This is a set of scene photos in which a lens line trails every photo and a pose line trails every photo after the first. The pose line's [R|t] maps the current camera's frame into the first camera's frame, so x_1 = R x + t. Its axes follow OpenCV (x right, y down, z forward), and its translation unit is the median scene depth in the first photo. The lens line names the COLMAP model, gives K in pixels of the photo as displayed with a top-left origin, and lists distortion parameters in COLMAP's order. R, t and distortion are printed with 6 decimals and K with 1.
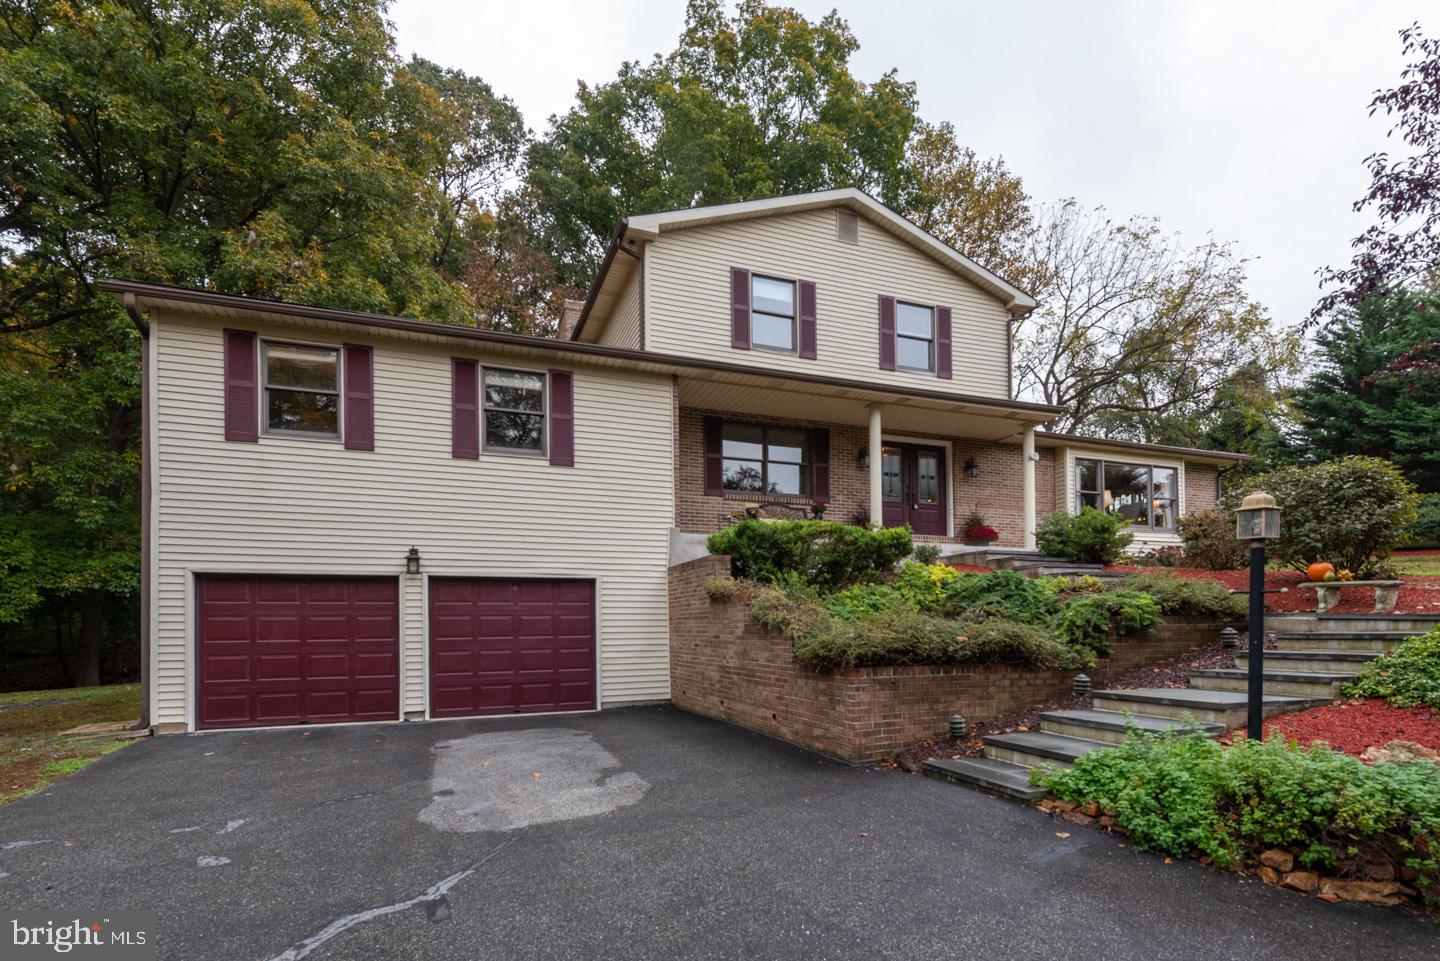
lens RADIAL K [[634.1, 0, 719.1], [0, 634.1, 518.2], [0, 0, 1]] dist [0.002667, -0.000264]
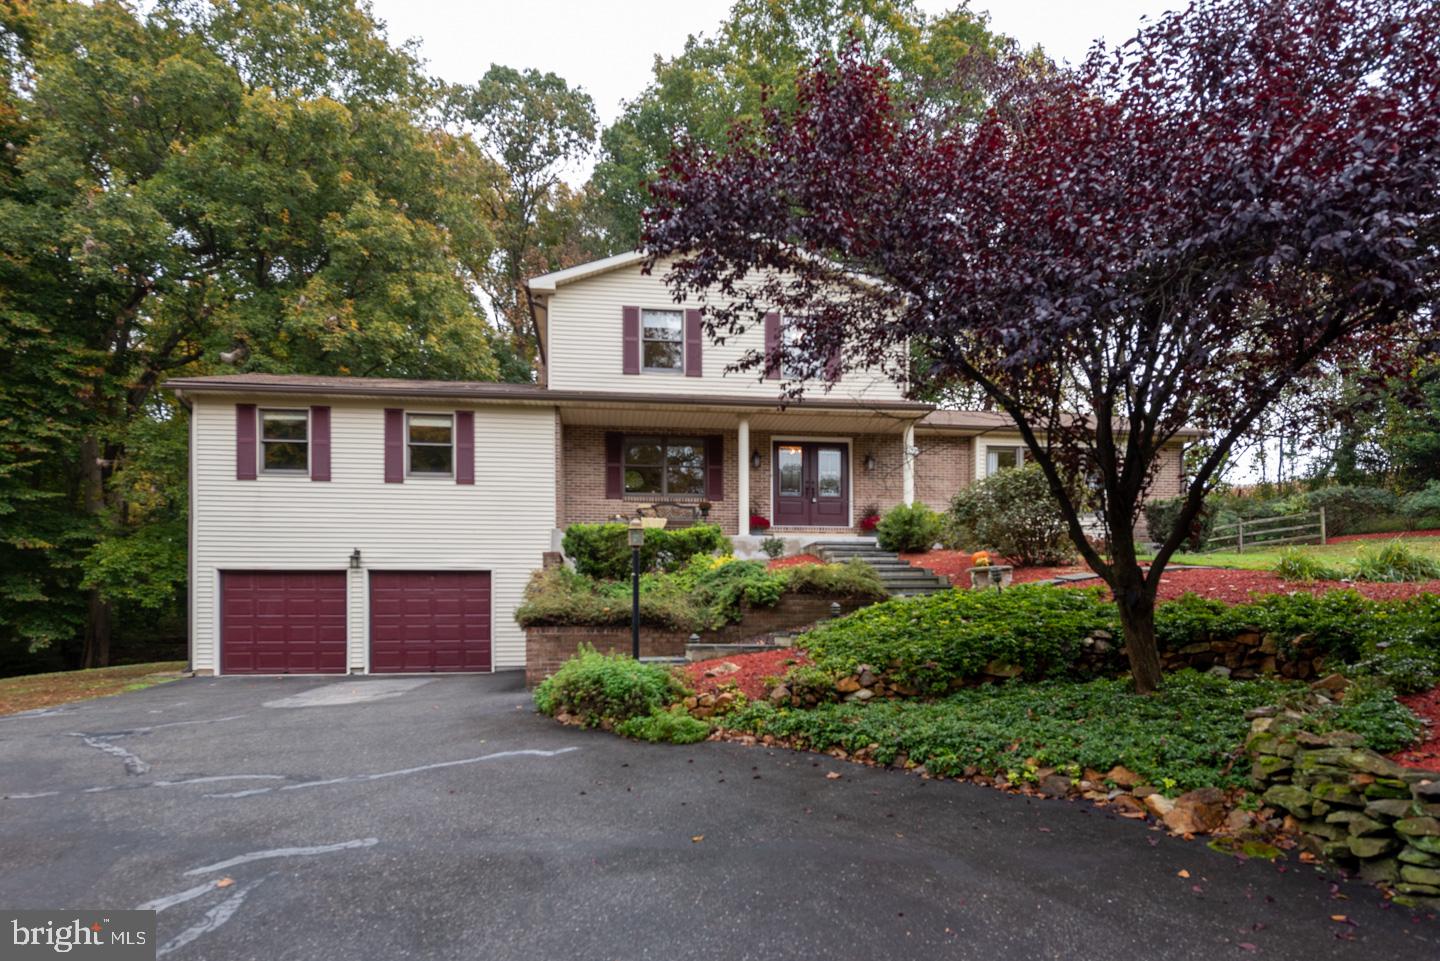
lens RADIAL K [[722.7, 0, 710.1], [0, 722.7, 482.3], [0, 0, 1]] dist [0.012164, -0.009555]
pose [[0.974472, -0.037357, -0.221378, 0.597414], [0.032570, 0.999151, -0.025234, -0.033669], [0.222132, 0.017380, 0.974862, -0.358145]]
